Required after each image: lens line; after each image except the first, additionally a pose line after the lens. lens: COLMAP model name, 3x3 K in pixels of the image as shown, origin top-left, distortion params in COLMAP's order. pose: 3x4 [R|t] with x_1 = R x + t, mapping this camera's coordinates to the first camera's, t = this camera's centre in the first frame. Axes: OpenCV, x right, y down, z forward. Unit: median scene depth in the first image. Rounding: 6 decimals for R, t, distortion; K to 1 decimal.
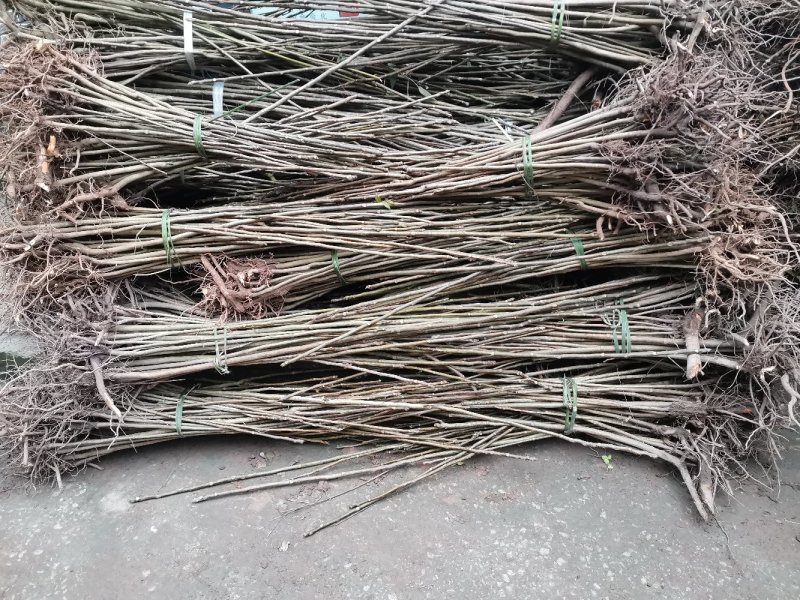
lens RADIAL K [[591.7, 0, 406.5], [0, 591.7, 295.8], [0, 0, 1]] dist [0.083601, -0.105631]
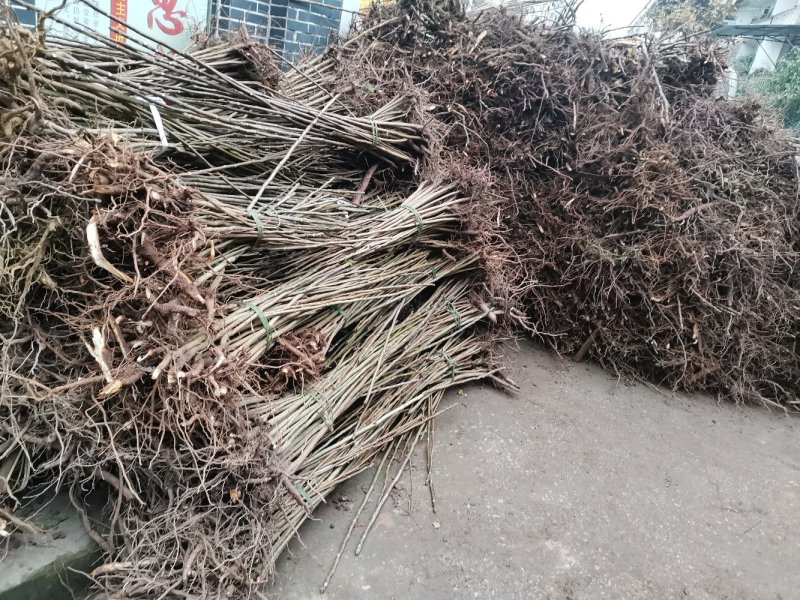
lens RADIAL K [[591.7, 0, 406.5], [0, 591.7, 295.8], [0, 0, 1]] dist [0.083601, -0.105631]
pose [[0.439065, -0.198693, 0.876209, -1.152036], [0.293329, 0.953501, 0.069233, -0.144508], [-0.849223, 0.226620, 0.476932, 0.301292]]
